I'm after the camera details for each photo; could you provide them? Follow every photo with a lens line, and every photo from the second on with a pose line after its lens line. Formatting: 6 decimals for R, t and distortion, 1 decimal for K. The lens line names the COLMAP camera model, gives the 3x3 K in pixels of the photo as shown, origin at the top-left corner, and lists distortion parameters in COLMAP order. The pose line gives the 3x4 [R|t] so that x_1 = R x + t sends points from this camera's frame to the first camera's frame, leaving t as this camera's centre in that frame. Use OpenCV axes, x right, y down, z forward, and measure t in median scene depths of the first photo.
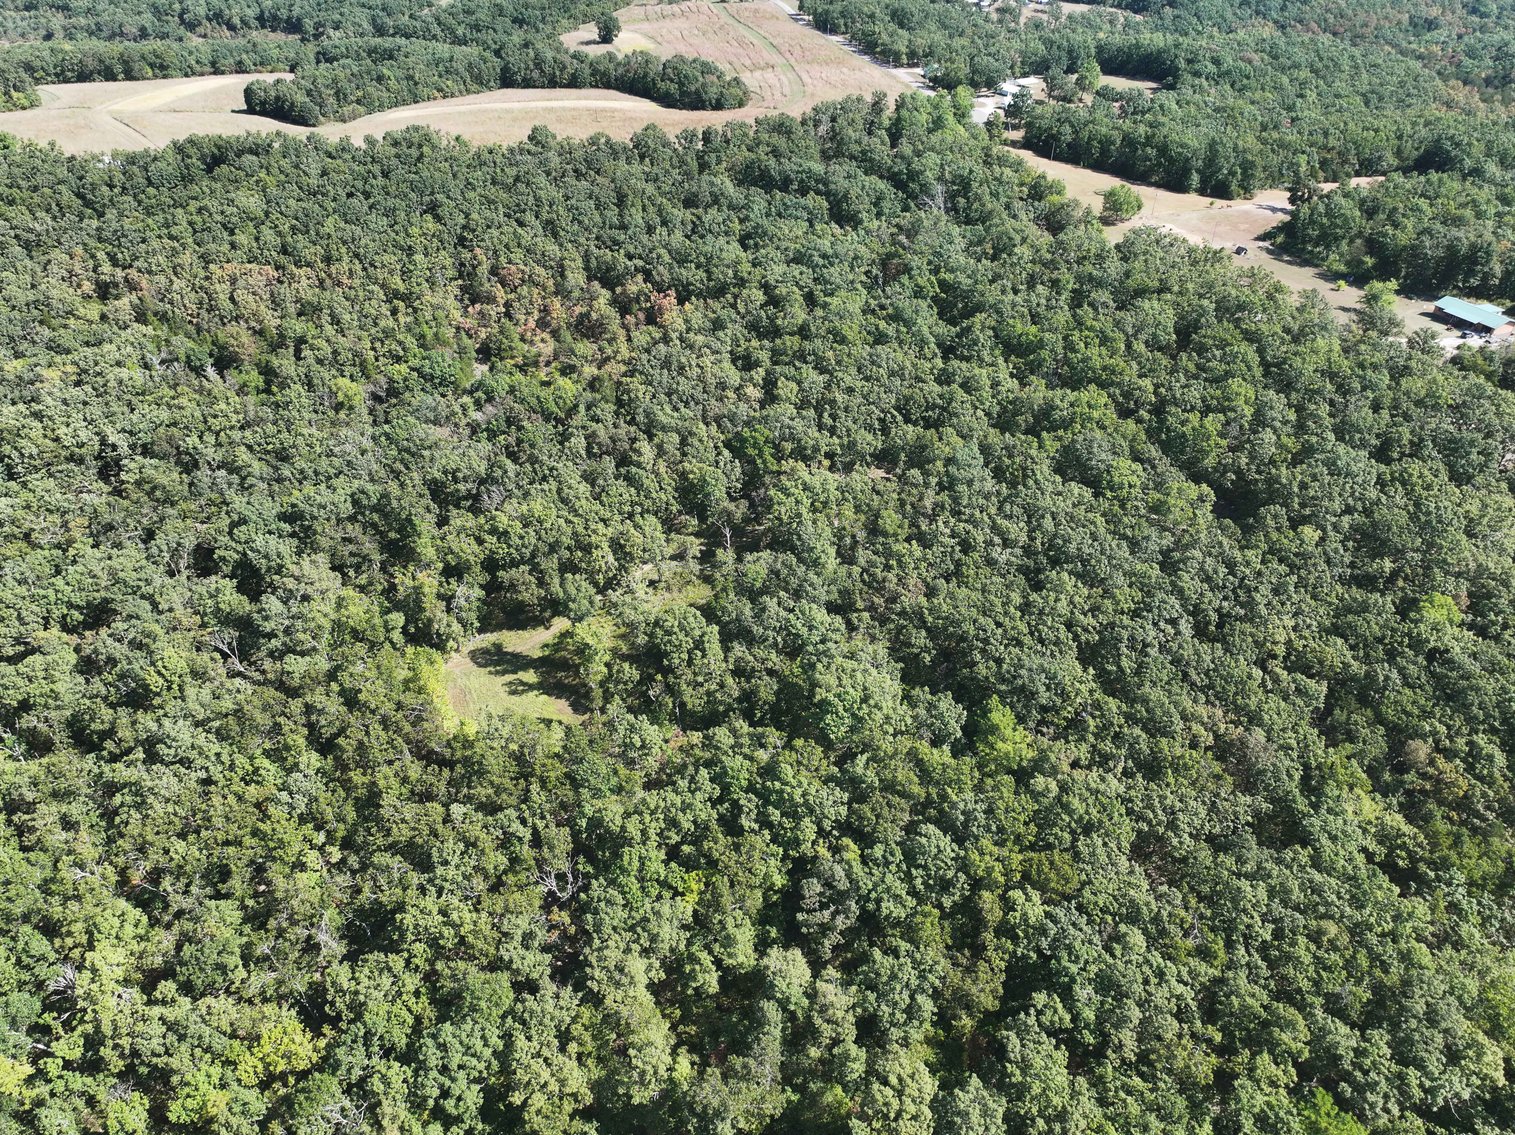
lens RADIAL K [[1073.9, 0, 757.5], [0, 1073.9, 567.5], [0, 0, 1]] dist [-0.006315, 0.022520]
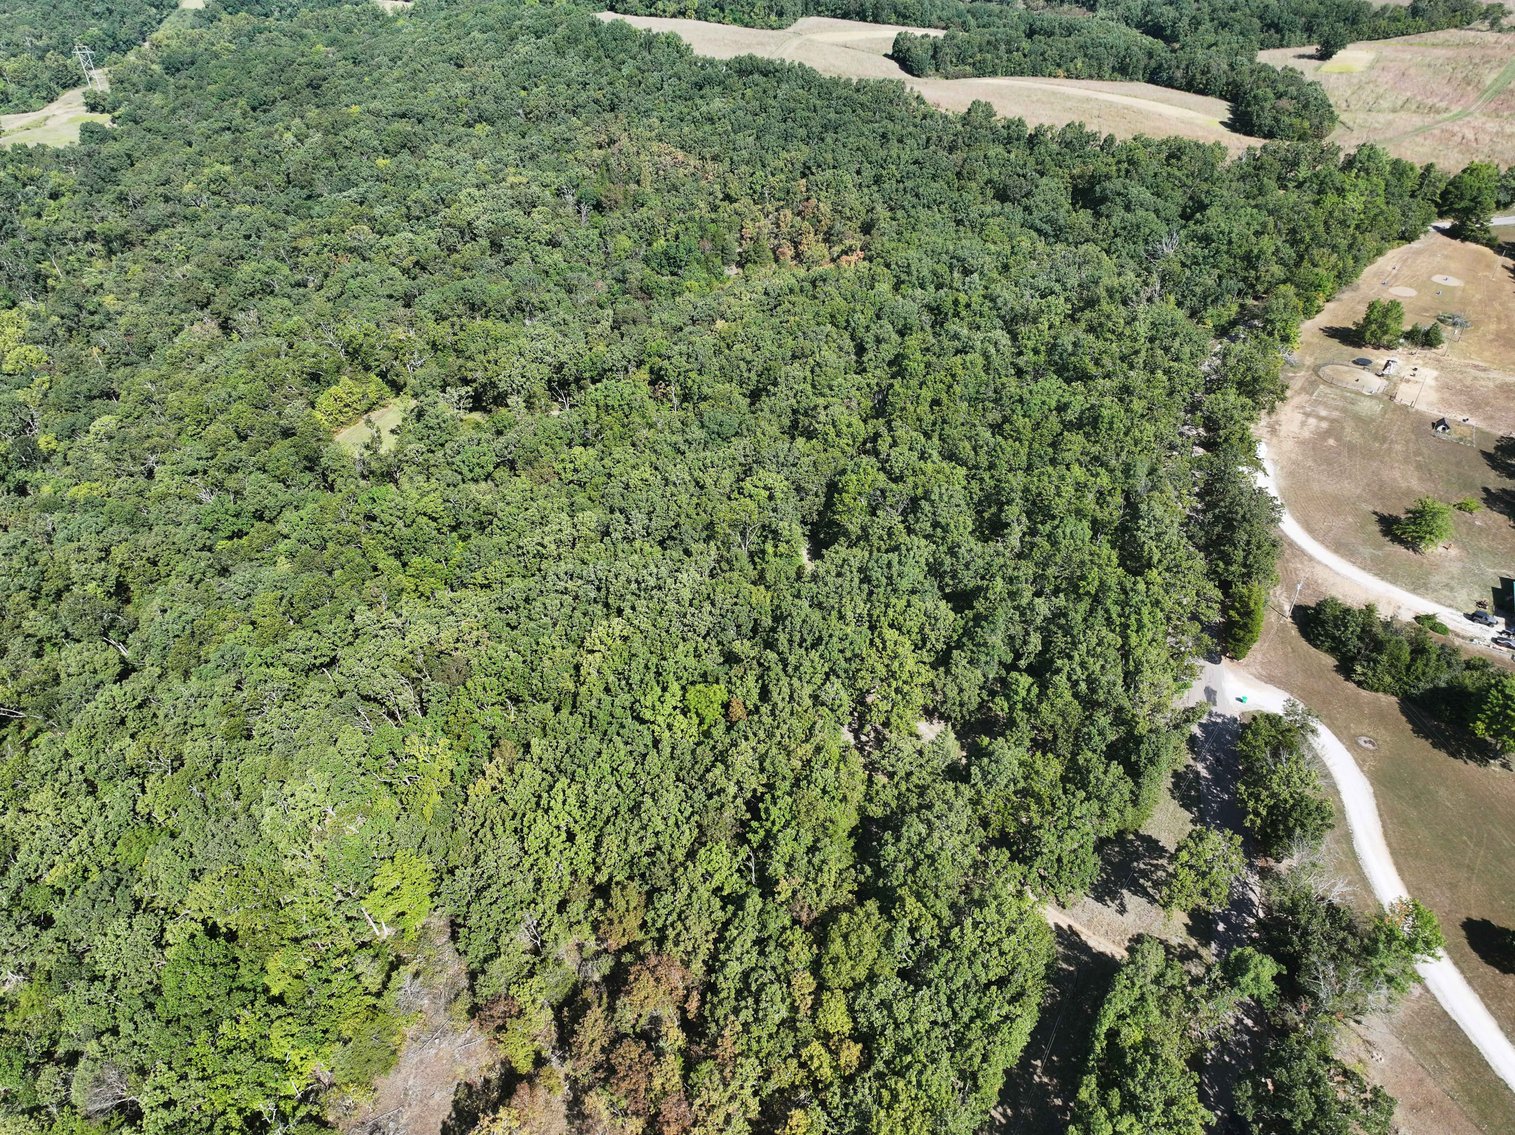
lens RADIAL K [[1073.9, 0, 757.5], [0, 1073.9, 567.5], [0, 0, 1]] dist [-0.006315, 0.022520]
pose [[0.605606, 0.463957, -0.646518, 0.752090], [-0.462242, 0.866427, 0.188778, -0.155015], [0.647745, 0.184523, 0.739173, 0.230049]]
